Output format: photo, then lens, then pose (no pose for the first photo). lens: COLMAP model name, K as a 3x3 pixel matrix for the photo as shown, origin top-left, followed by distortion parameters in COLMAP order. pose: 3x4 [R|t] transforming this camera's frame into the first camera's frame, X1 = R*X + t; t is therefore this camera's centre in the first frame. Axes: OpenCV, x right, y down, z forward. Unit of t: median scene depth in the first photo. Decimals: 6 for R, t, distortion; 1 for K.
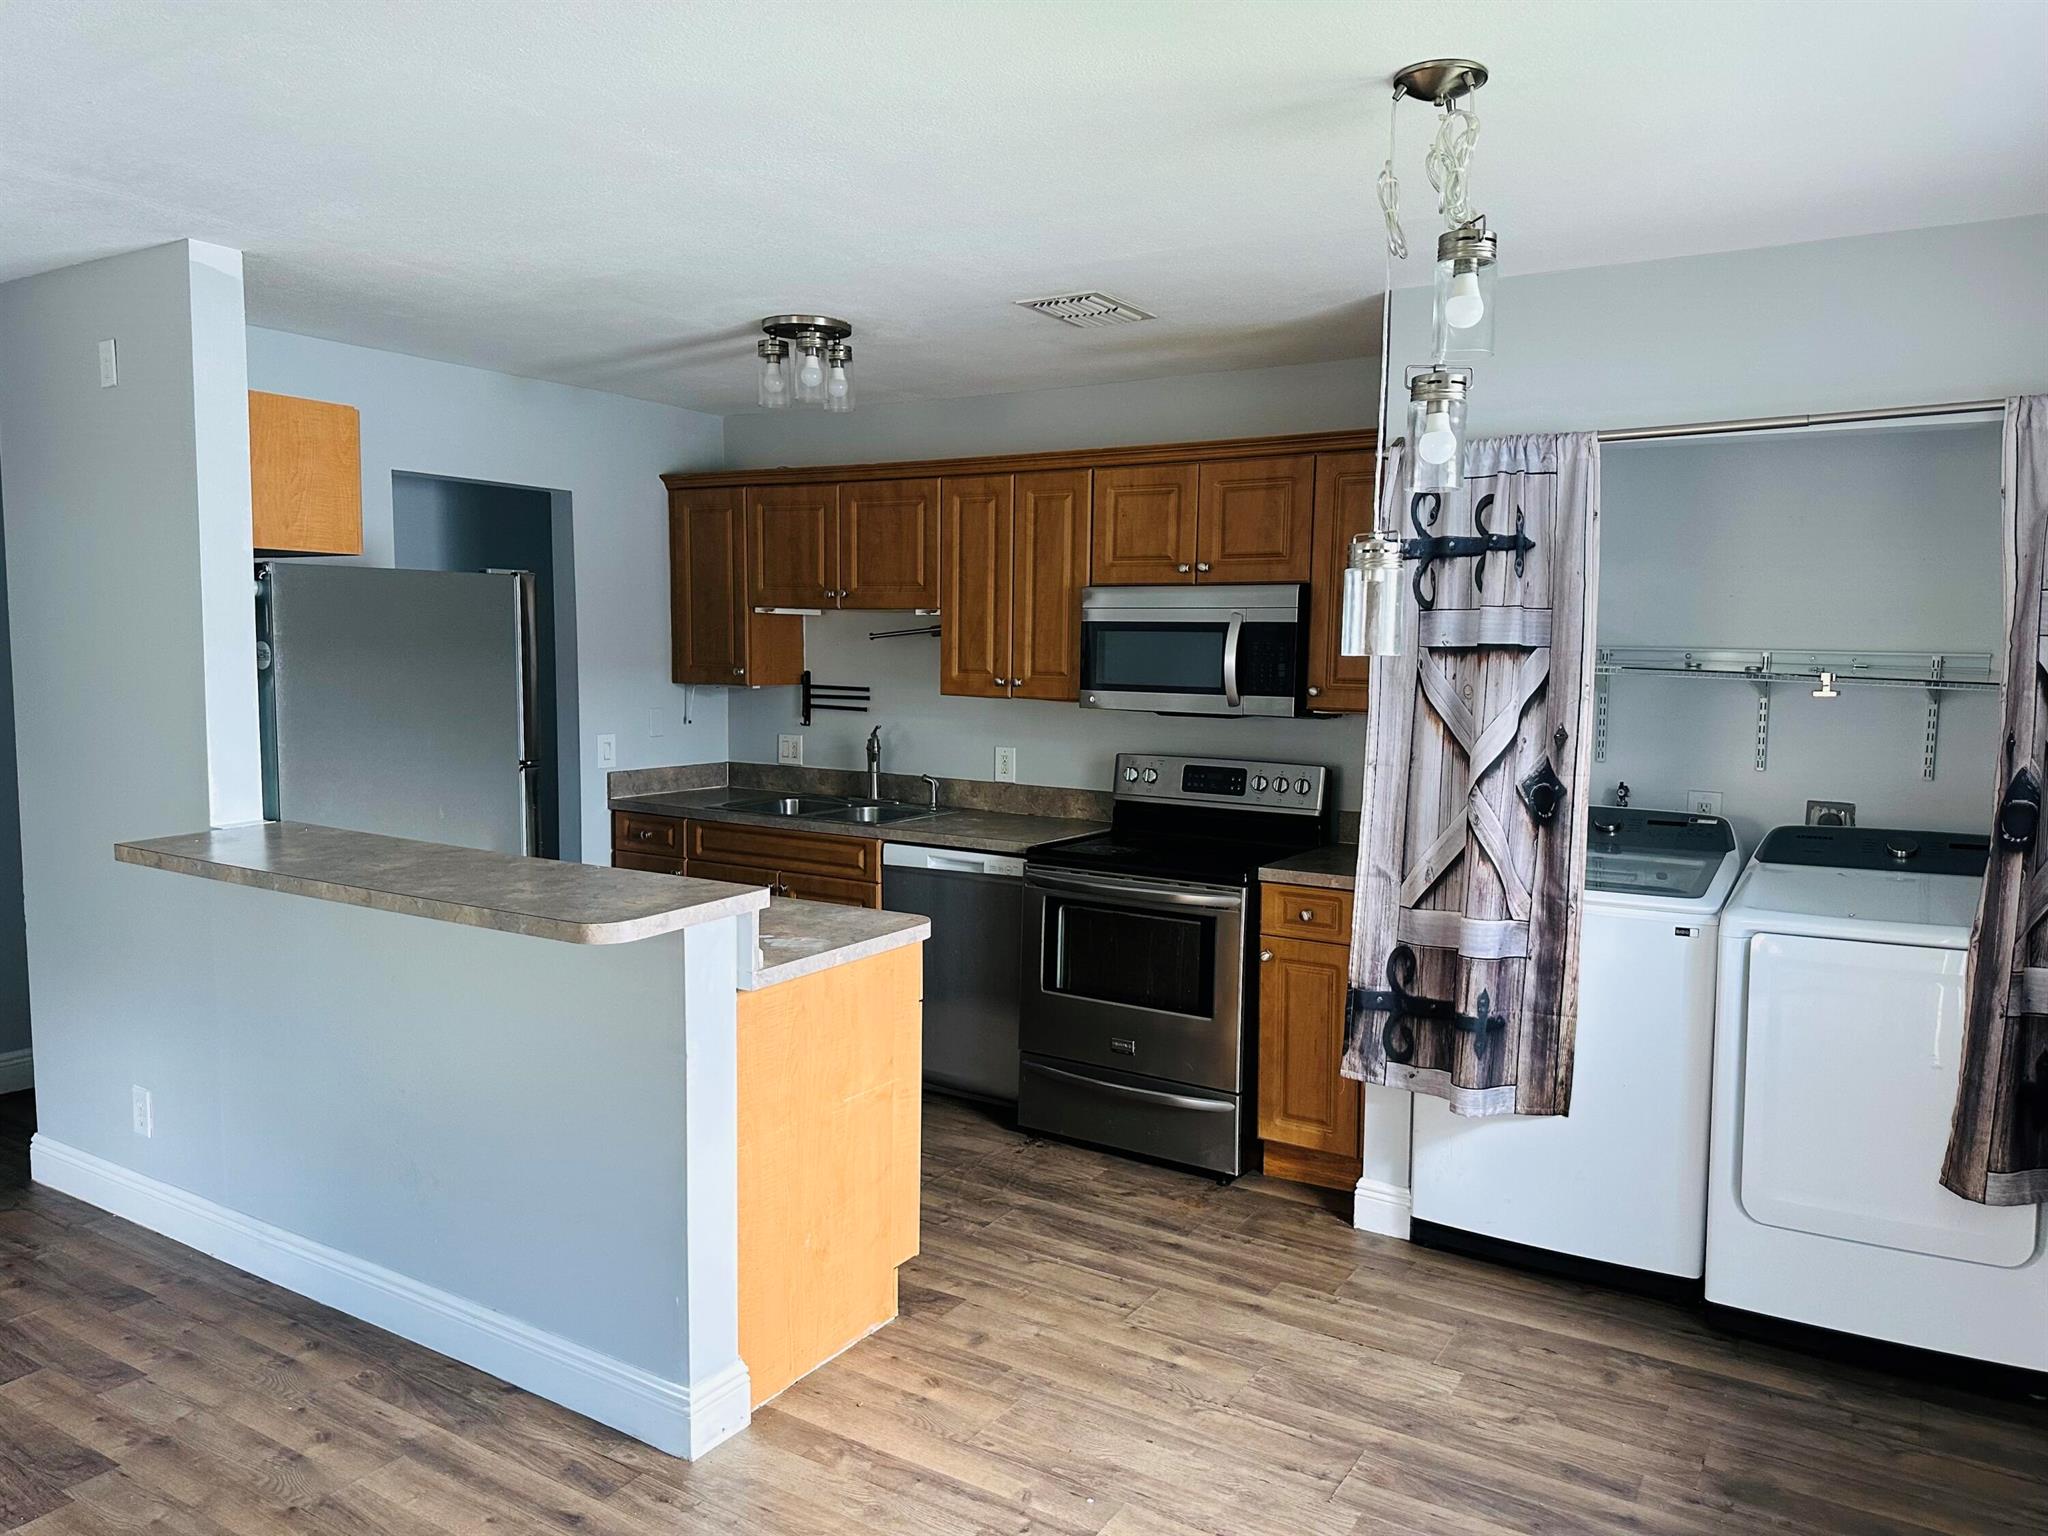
lens RADIAL K [[1443.0, 0, 1033.7], [0, 1443.0, 768.9], [0, 0, 1]] dist [0.111578, -0.152091]
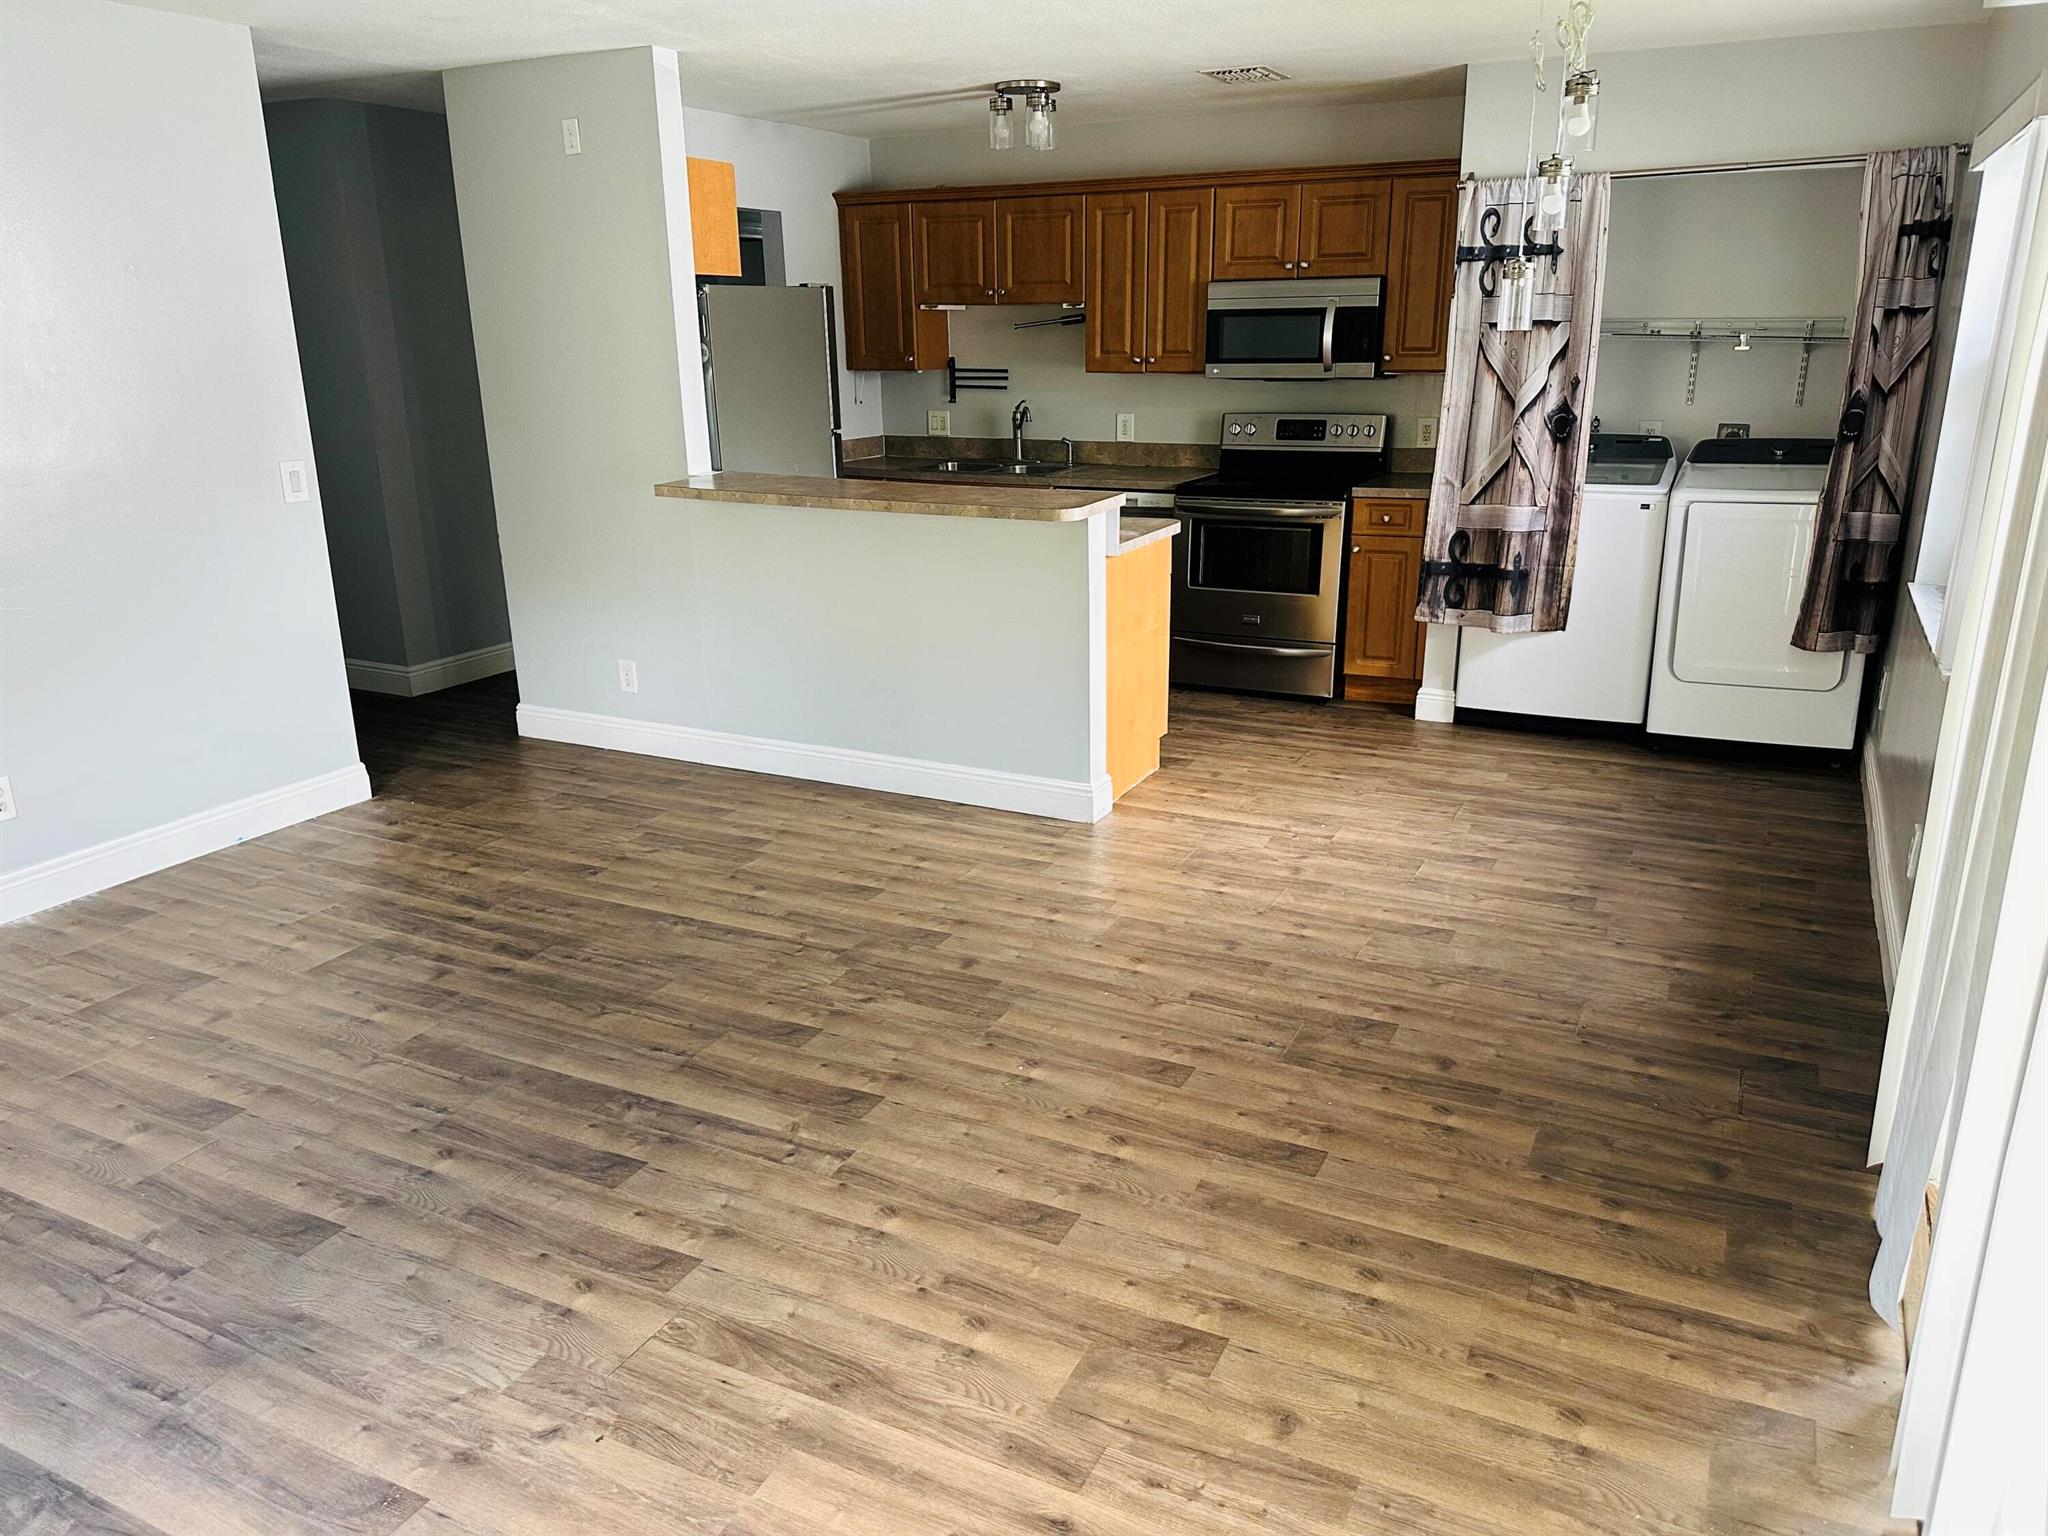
lens RADIAL K [[1443.0, 0, 1033.7], [0, 1443.0, 768.9], [0, 0, 1]] dist [0.111578, -0.152091]
pose [[0.995524, -0.051358, 0.079333, -0.322885], [0.033457, 0.976612, 0.212388, 0.026156], [-0.088386, -0.208784, 0.973960, -0.495329]]
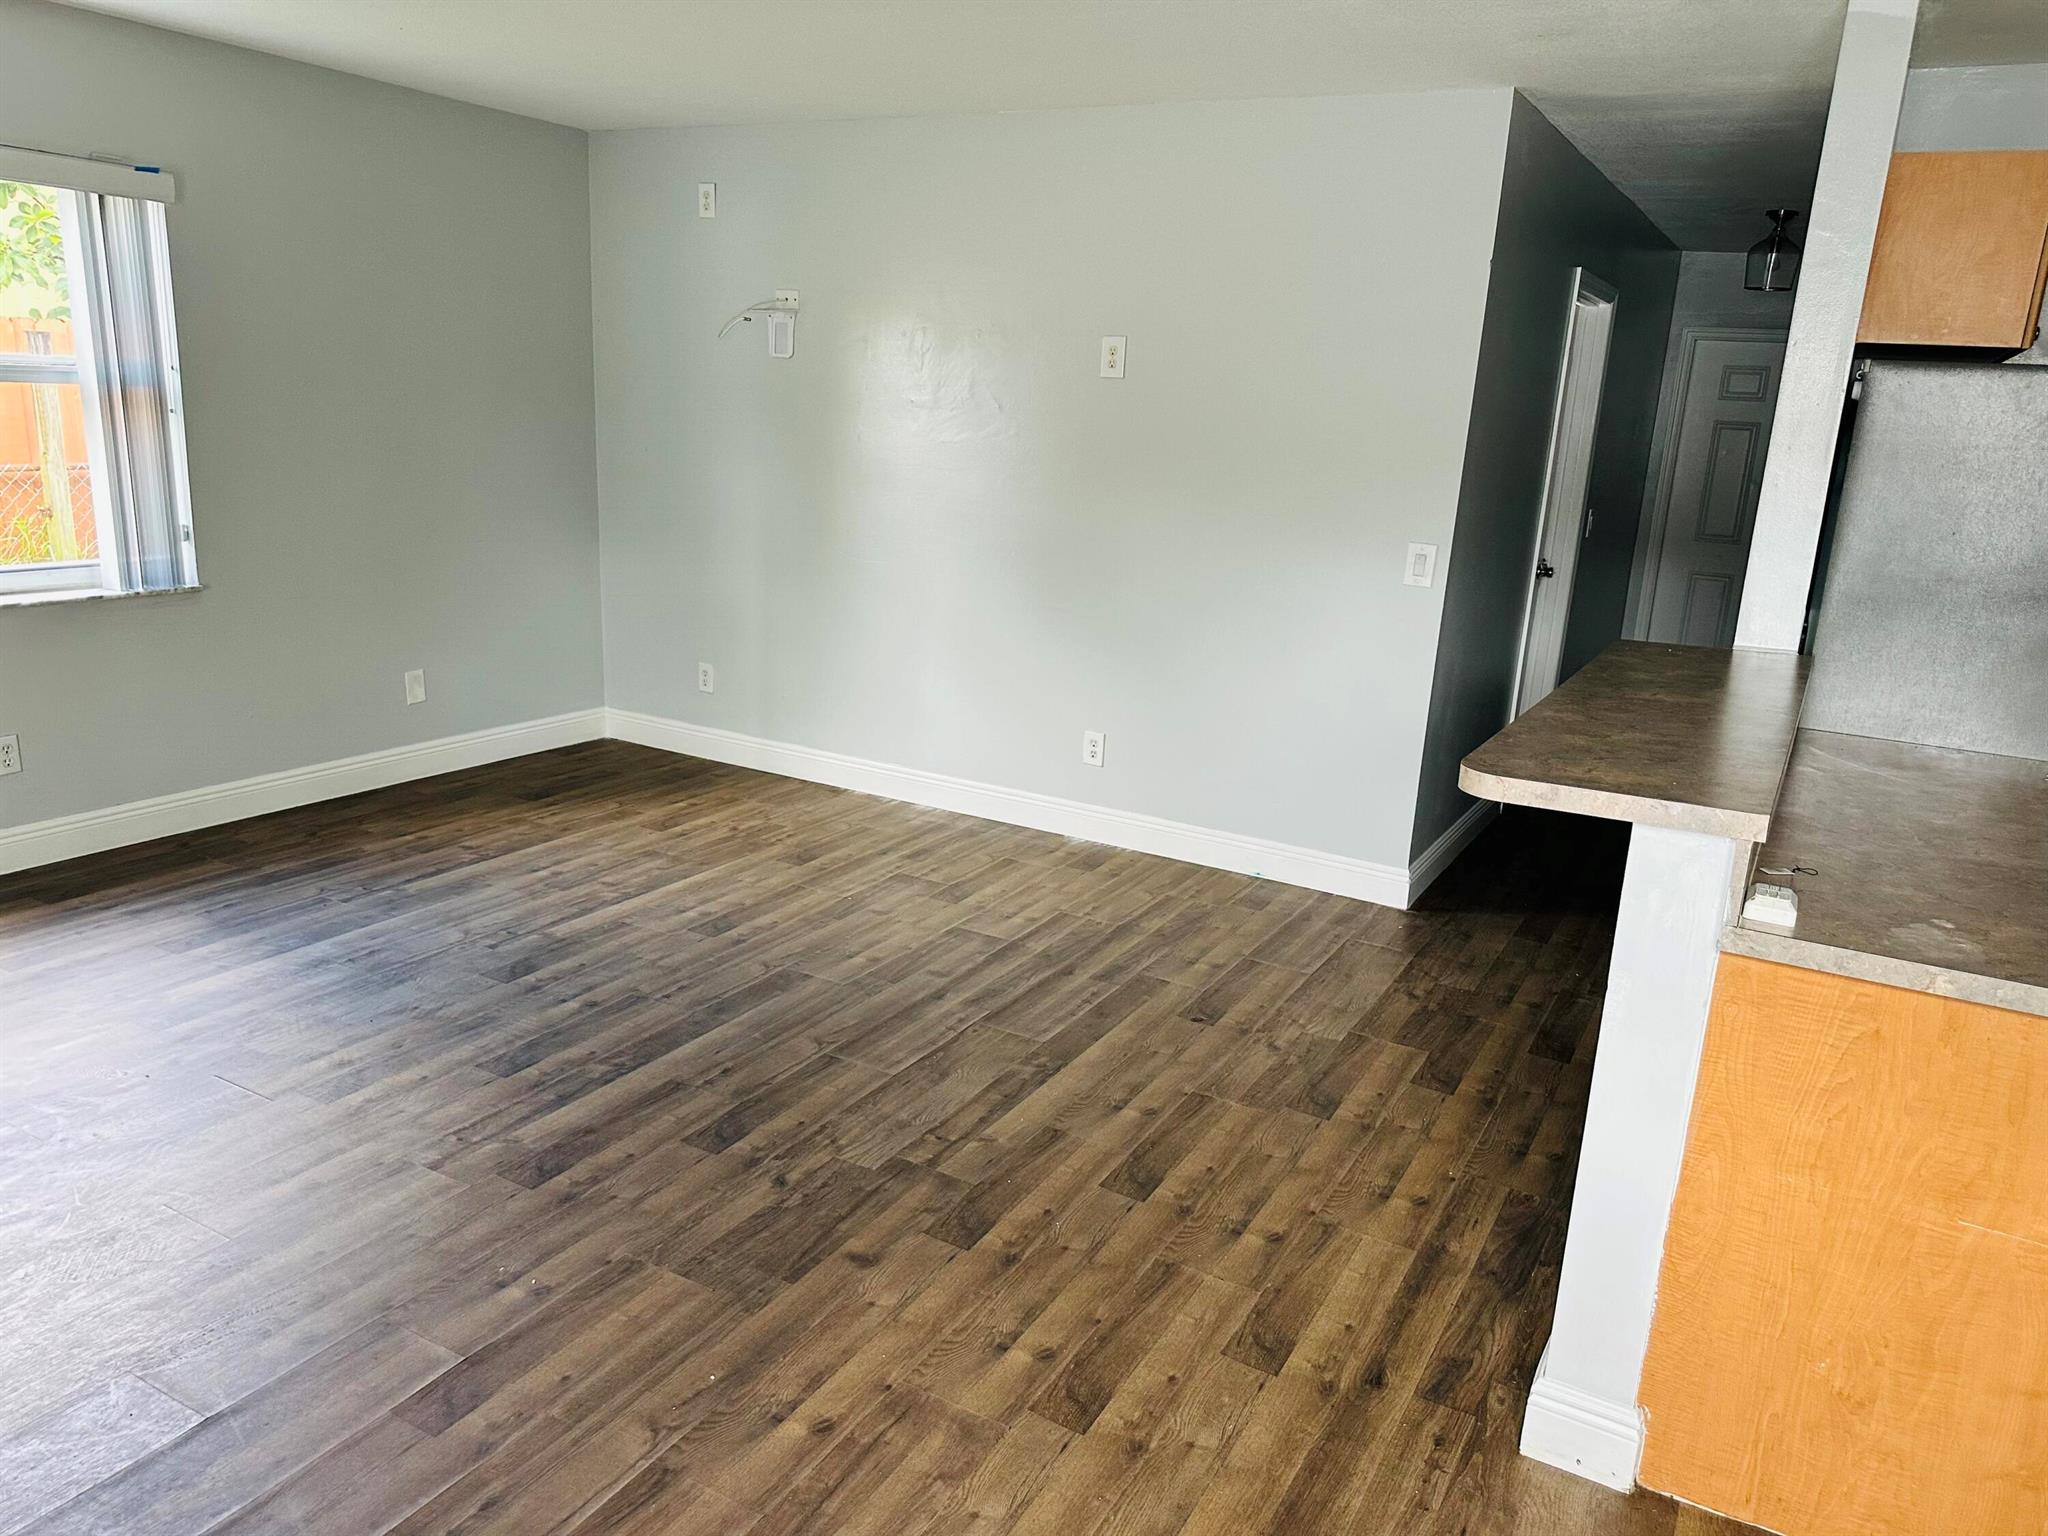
lens RADIAL K [[1443.0, 0, 1033.7], [0, 1443.0, 768.9], [0, 0, 1]] dist [0.111578, -0.152091]
pose [[0.038797, 0.235239, -0.971163, 0.342000], [-0.141584, 0.963383, 0.227698, -0.033353], [0.989166, 0.128667, 0.070682, 0.461248]]
